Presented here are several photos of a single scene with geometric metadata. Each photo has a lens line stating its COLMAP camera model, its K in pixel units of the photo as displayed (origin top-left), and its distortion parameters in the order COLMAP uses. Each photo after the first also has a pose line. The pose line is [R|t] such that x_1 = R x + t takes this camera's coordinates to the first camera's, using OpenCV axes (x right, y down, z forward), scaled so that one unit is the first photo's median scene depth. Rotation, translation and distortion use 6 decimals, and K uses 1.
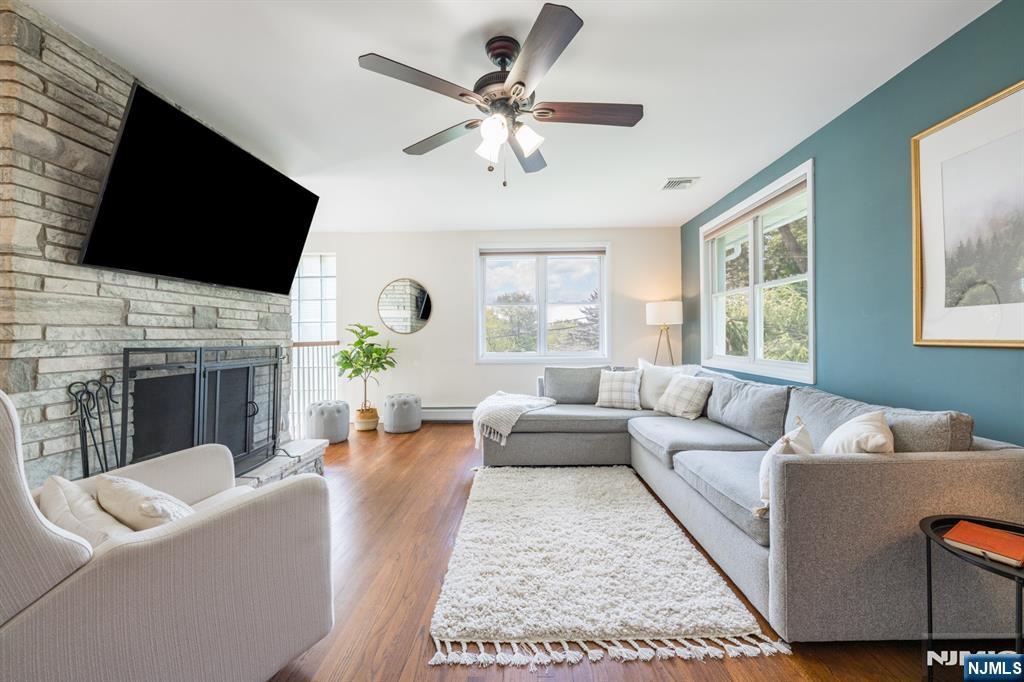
lens RADIAL K [[401.0, 0, 521.1], [0, 401.0, 335.3], [0, 0, 1]] dist [0.001895, -0.000462]
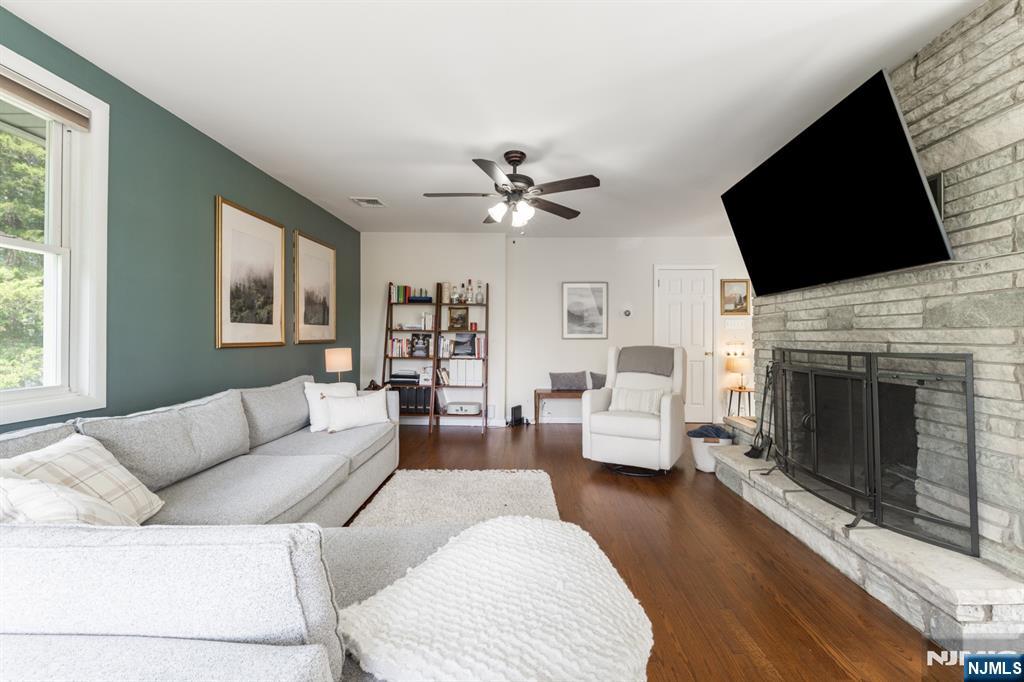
lens RADIAL K [[401.0, 0, 519.2], [0, 401.0, 336.0], [0, 0, 1]] dist [0.001895, -0.000462]
pose [[-0.999978, 0.005174, 0.004143, -0.054126], [0.005152, 0.999972, -0.005423, -0.002260], [-0.004171, -0.005402, -0.999977, 2.146973]]
